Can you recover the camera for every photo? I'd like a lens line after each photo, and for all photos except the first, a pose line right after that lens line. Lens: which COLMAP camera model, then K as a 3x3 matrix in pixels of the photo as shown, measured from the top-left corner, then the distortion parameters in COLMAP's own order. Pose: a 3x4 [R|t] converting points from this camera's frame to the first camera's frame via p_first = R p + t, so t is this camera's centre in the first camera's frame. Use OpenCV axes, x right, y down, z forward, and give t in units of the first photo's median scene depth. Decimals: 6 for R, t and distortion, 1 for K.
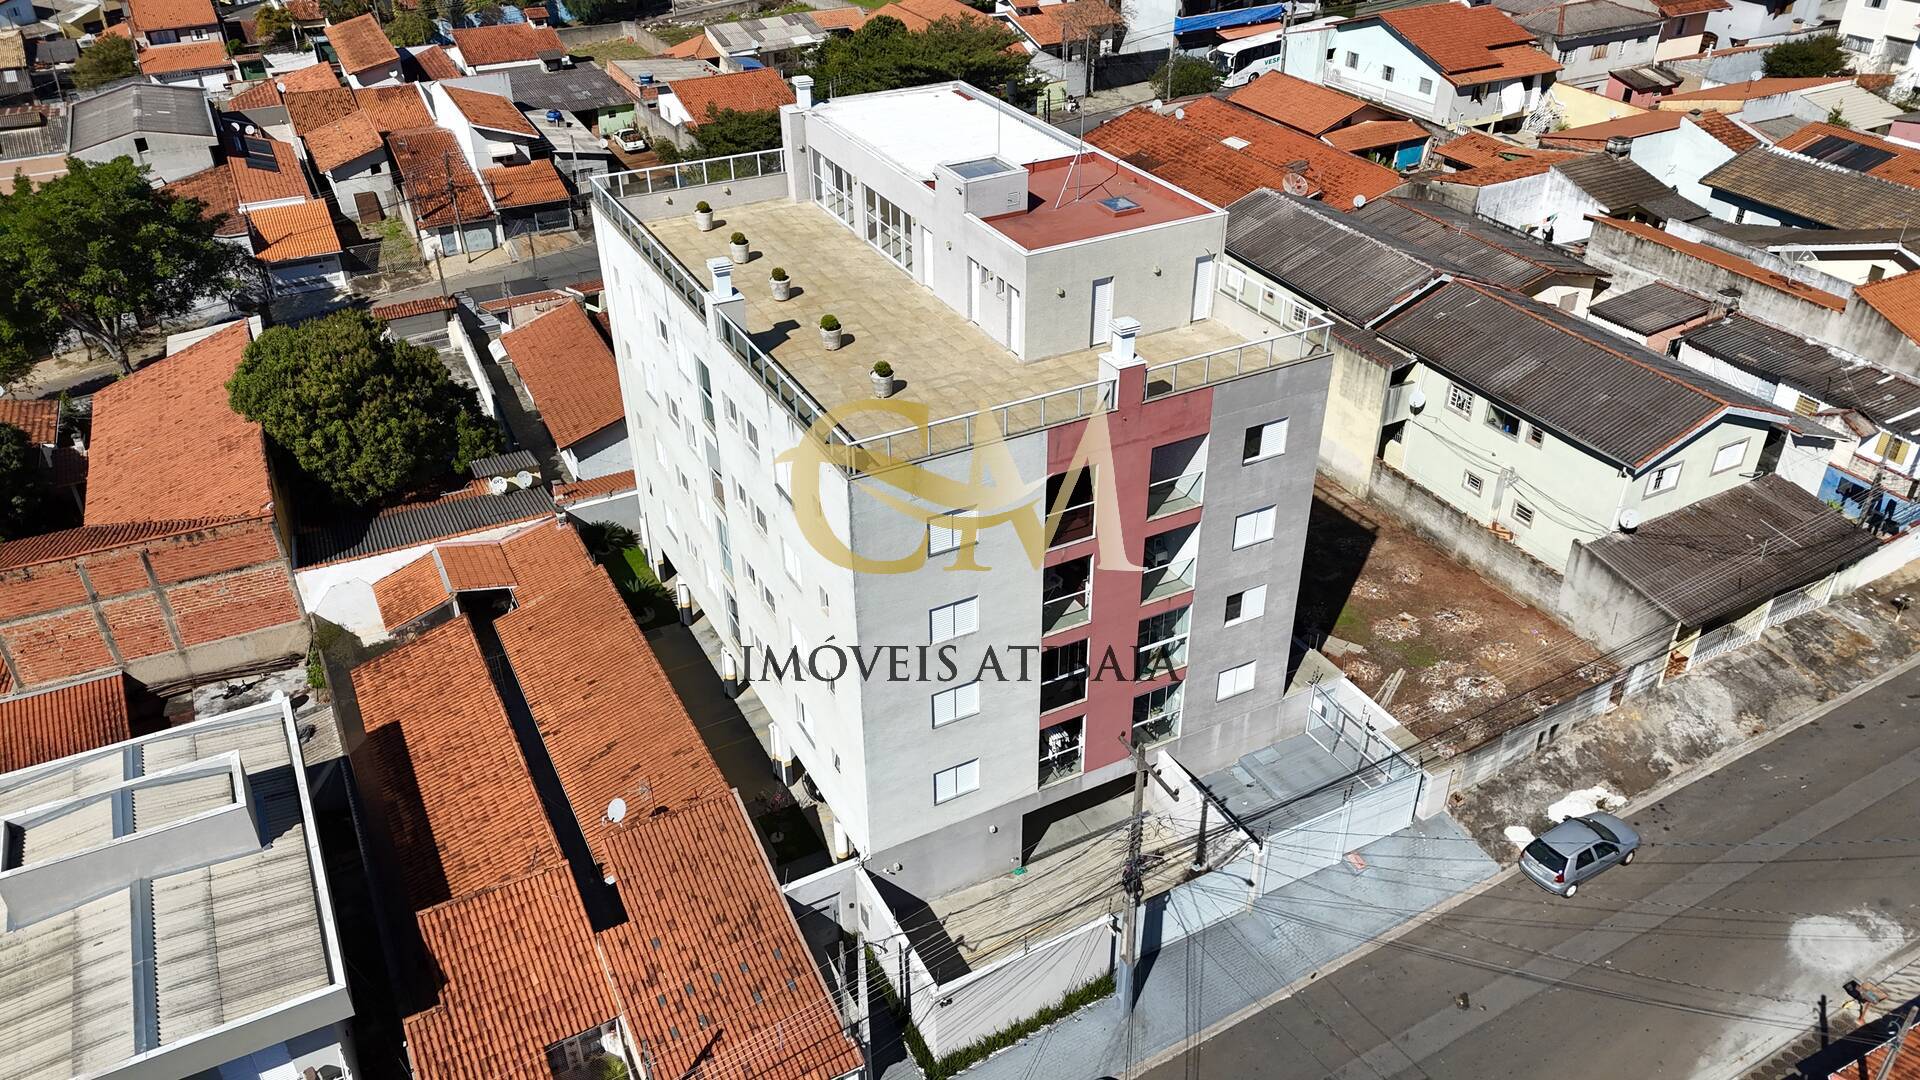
lens RADIAL K [[1406.5, 0, 963.5], [0, 1406.5, 546.6], [0, 0, 1]] dist [0.085440, -0.076266]
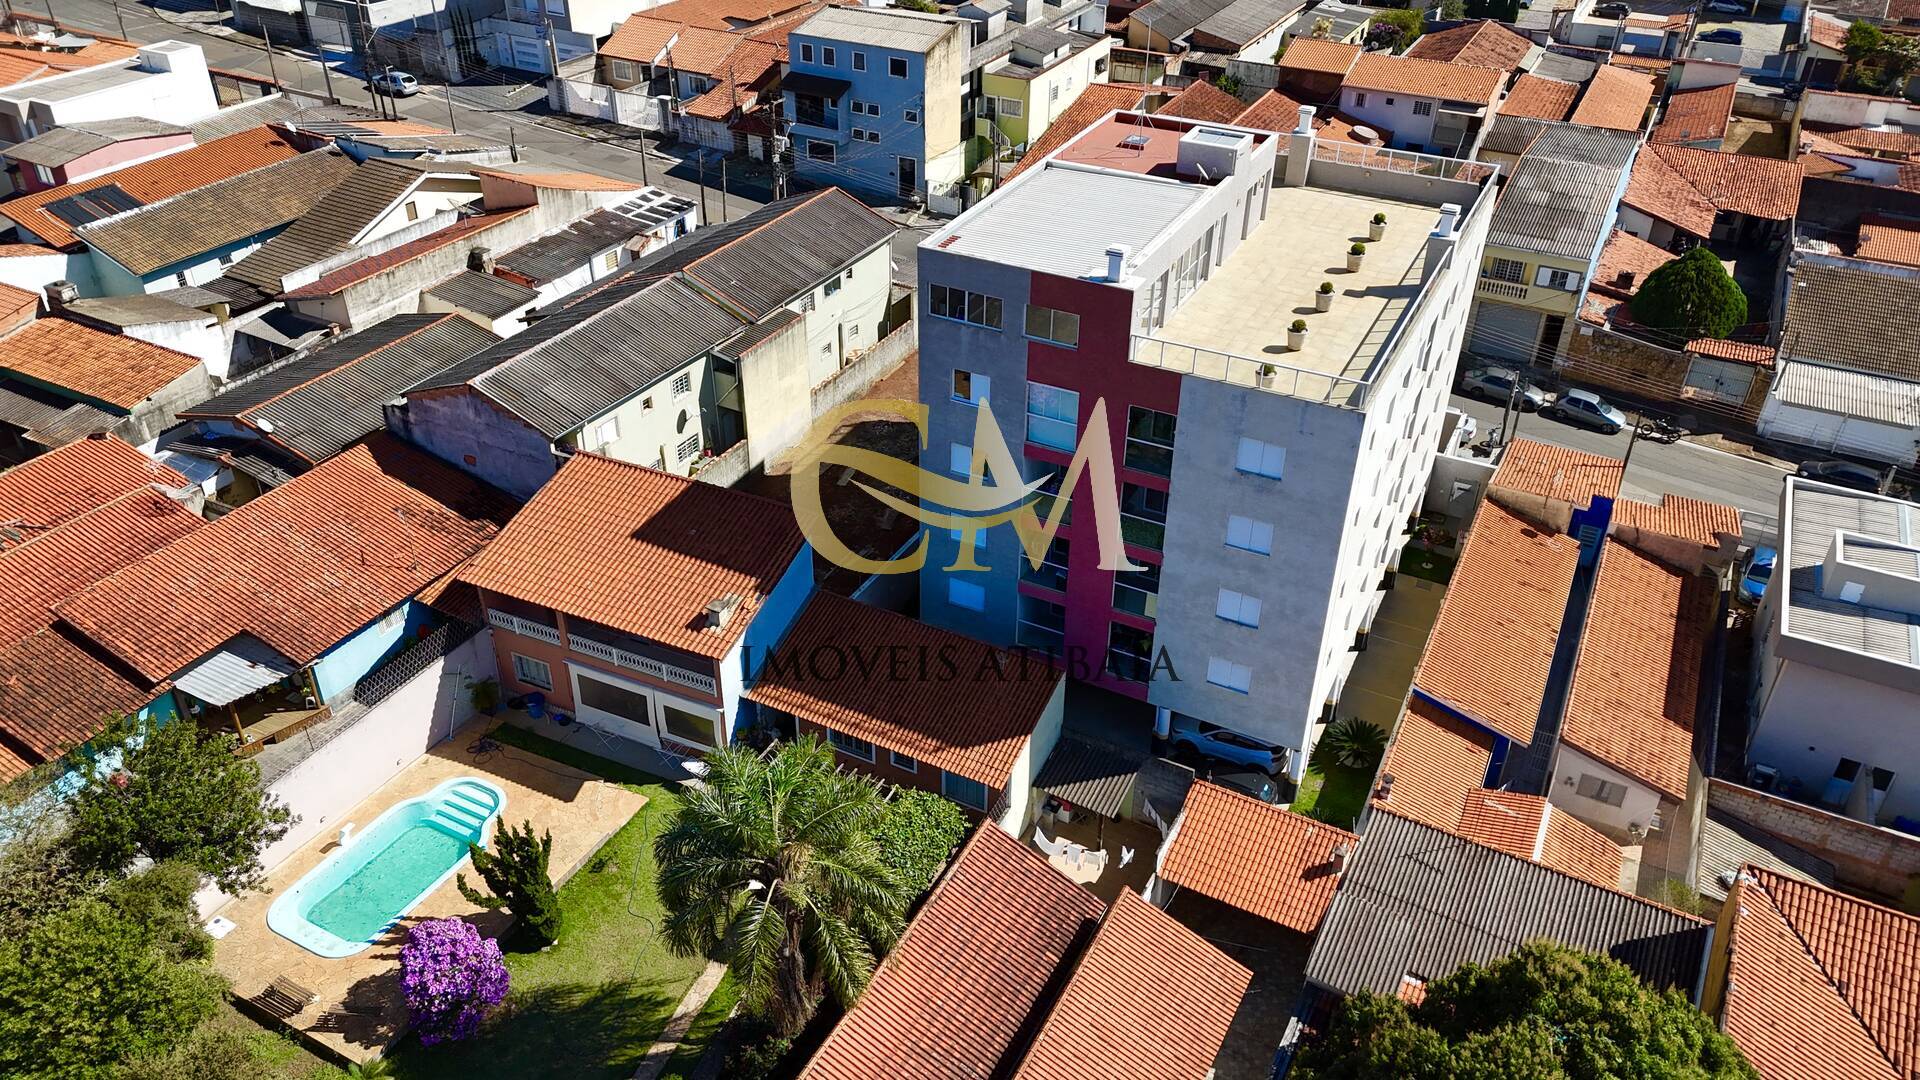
lens RADIAL K [[1408.2, 0, 966.9], [0, 1408.2, 533.7], [0, 0, 1]] dist [0.116060, -0.142315]
pose [[-0.583307, -0.441525, 0.681768, -0.802873], [0.427678, 0.546631, 0.719921, -1.001115], [-0.690539, 0.711512, -0.130024, 1.473634]]
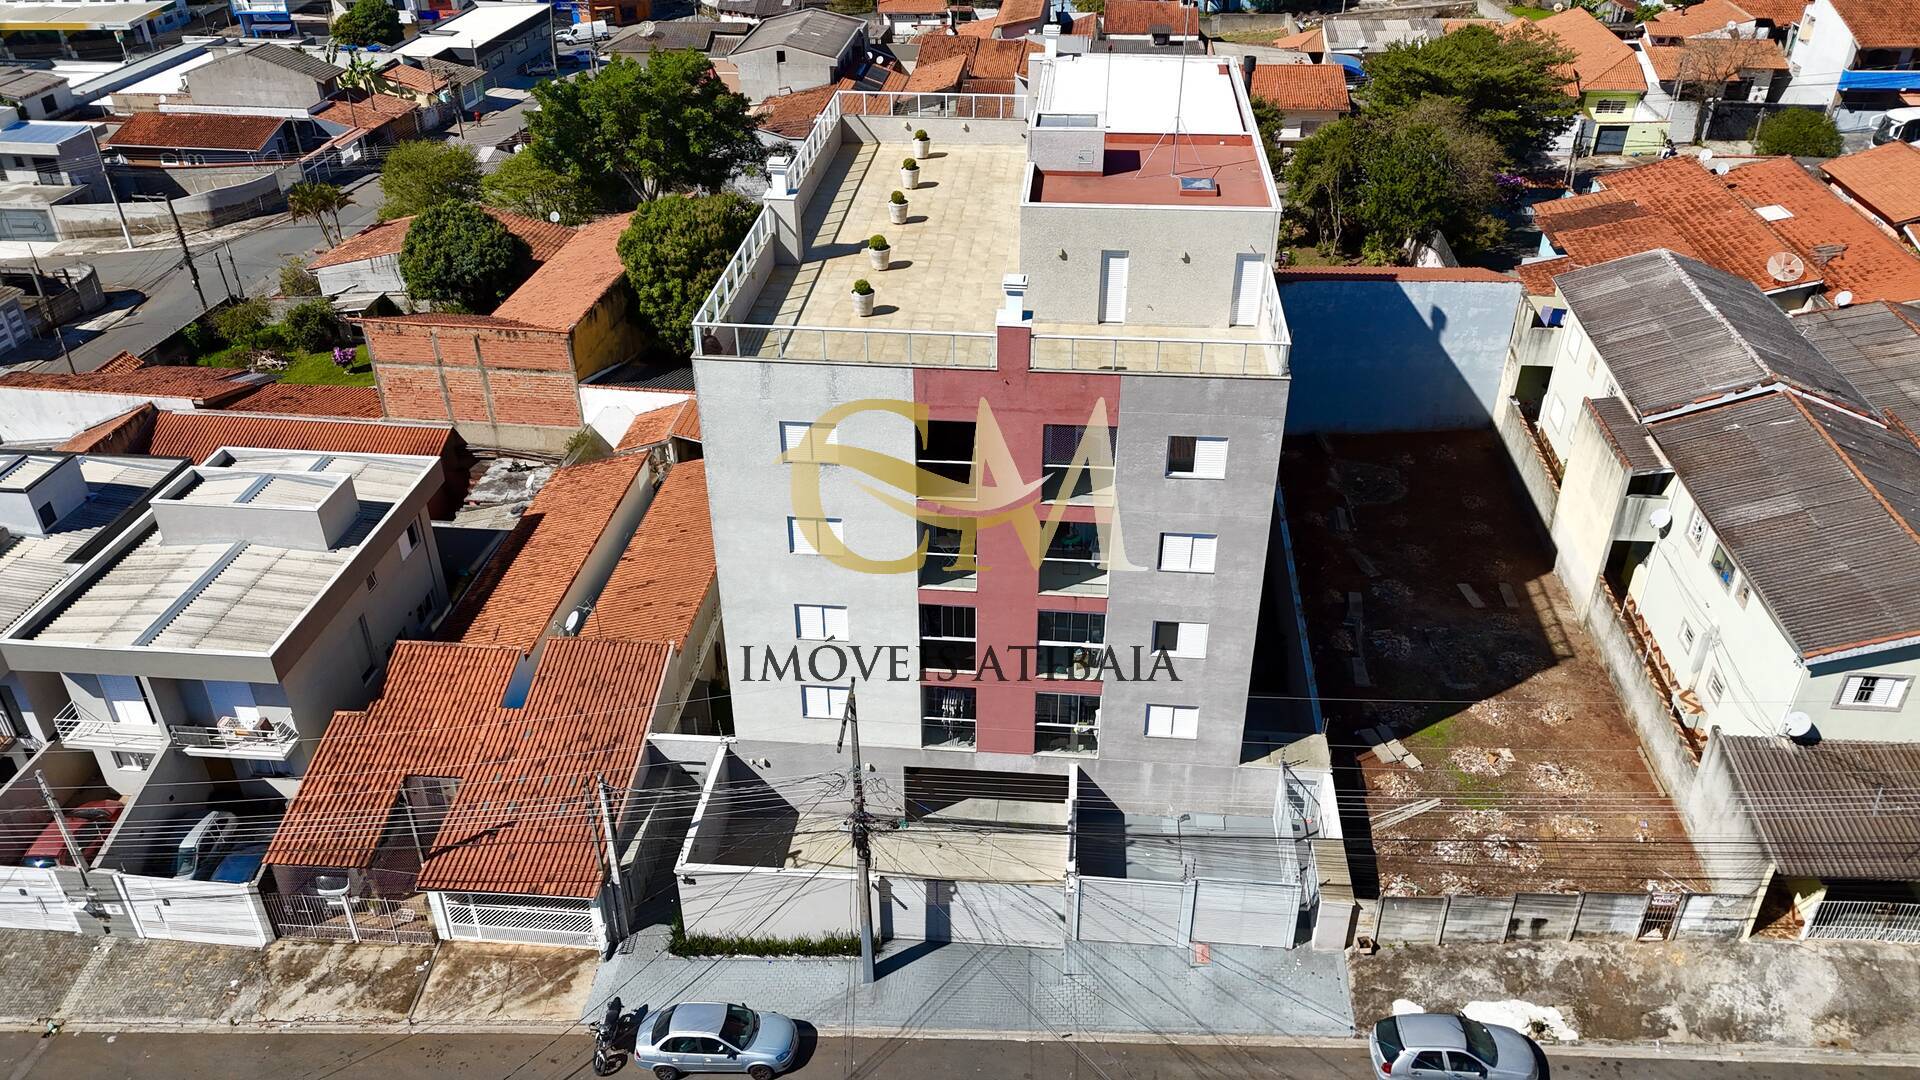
lens RADIAL K [[1406.5, 0, 963.5], [0, 1406.5, 546.6], [0, 0, 1]] dist [0.085440, -0.076266]
pose [[0.840070, 0.291451, -0.457536, 0.457672], [-0.294917, 0.953259, 0.065738, -0.031864], [0.455309, 0.079711, 0.886758, 0.126733]]
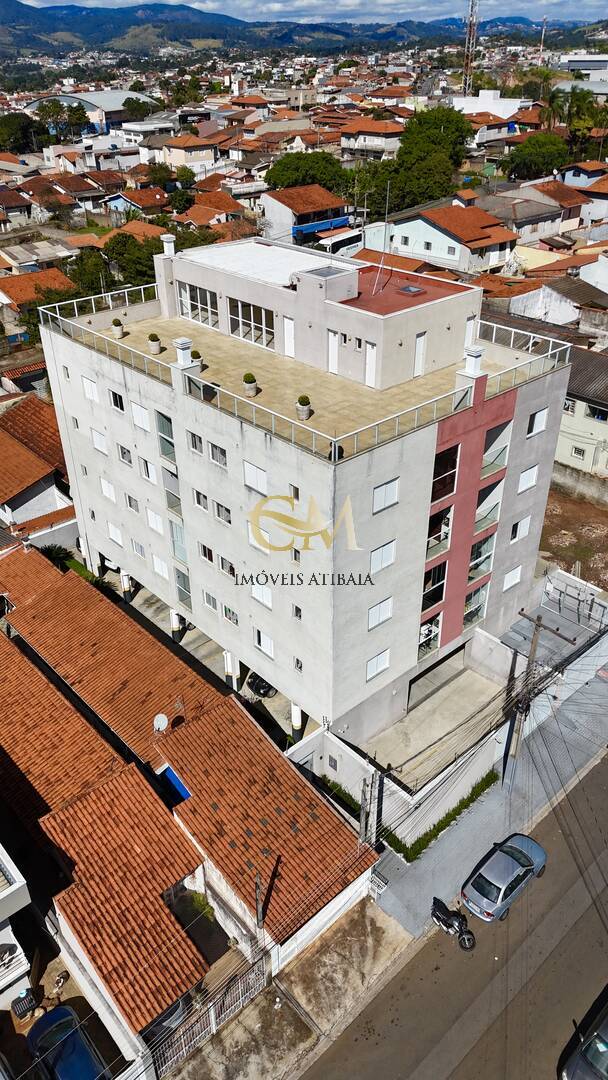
lens RADIAL K [[791.1, 0, 304.0], [0, 791.1, 540.0], [0, 0, 1]] dist [0.085440, -0.076266]
pose [[0.969251, -0.132742, 0.207200, -0.221389], [0.136024, 0.990704, -0.001608, 0.020488], [-0.205061, 0.029743, 0.978297, 0.151359]]
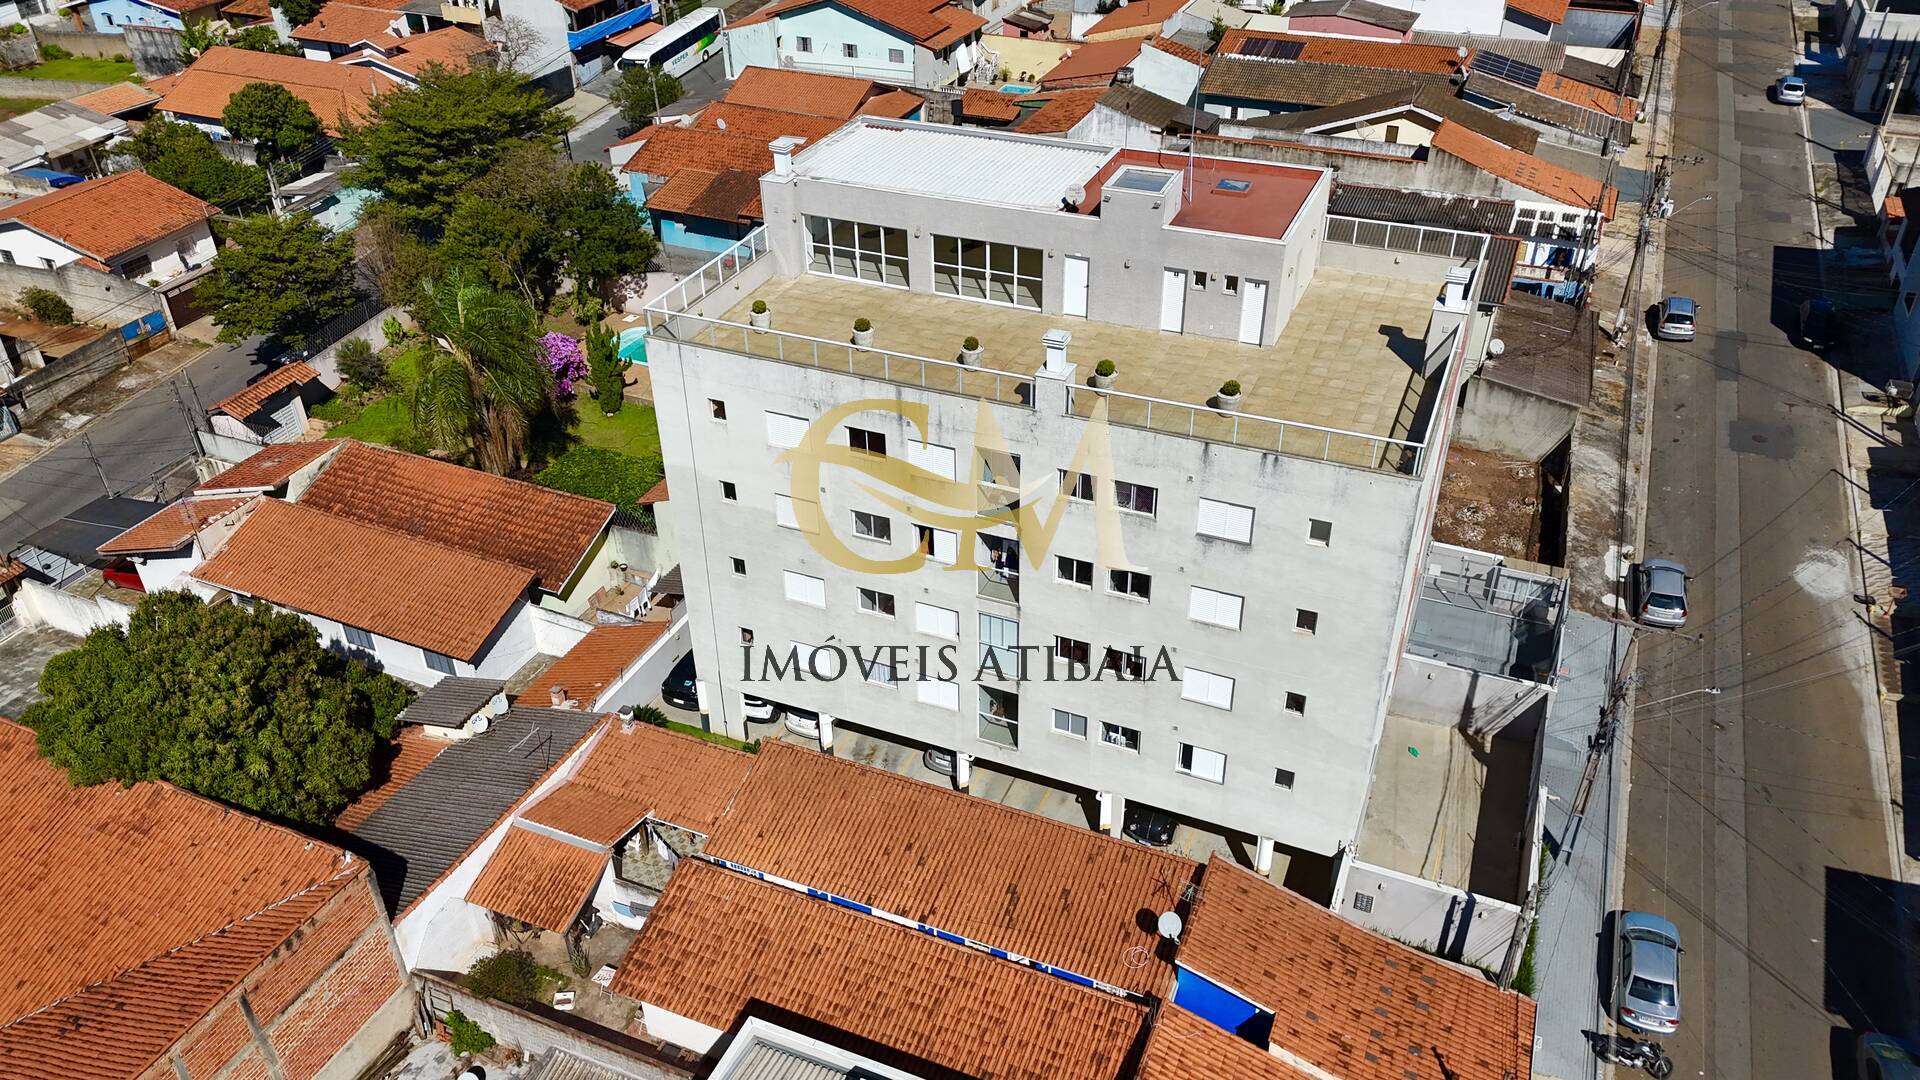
lens RADIAL K [[1406.5, 0, 963.5], [0, 1406.5, 546.6], [0, 0, 1]] dist [0.085440, -0.076266]
pose [[0.771346, -0.352962, 0.529569, -0.673024], [0.347075, 0.930780, 0.114840, -0.177114], [-0.533447, 0.095219, 0.840457, 0.240322]]
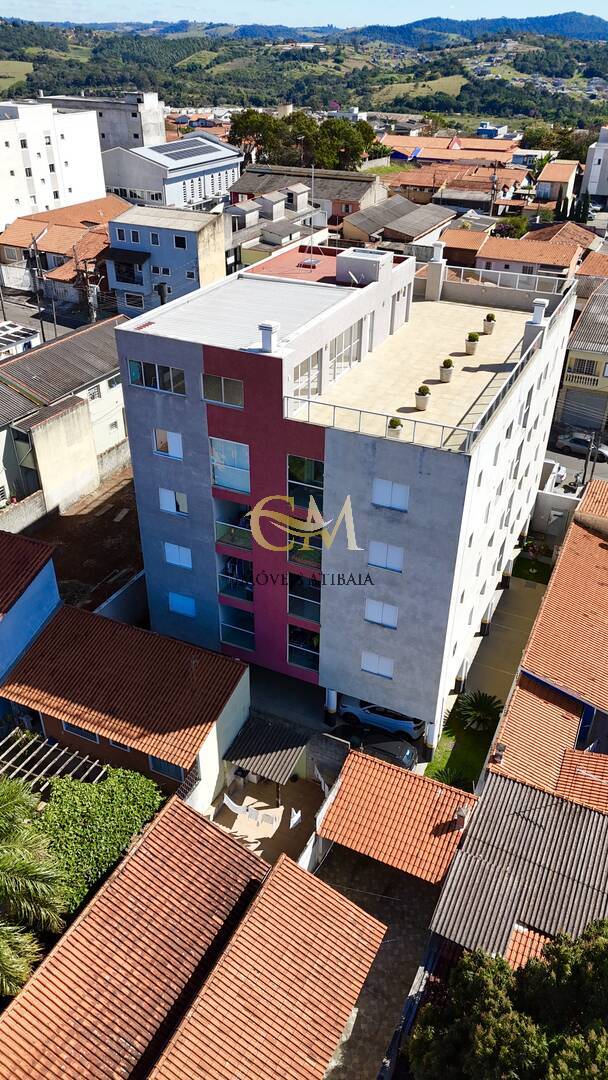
lens RADIAL K [[791.1, 0, 304.0], [0, 791.1, 540.0], [0, 0, 1]] dist [0.085440, -0.076266]
pose [[-0.606109, -0.424662, 0.672528, -0.657559], [0.424653, 0.542172, 0.725065, -0.739231], [-0.672533, 0.725060, -0.148281, 1.347543]]
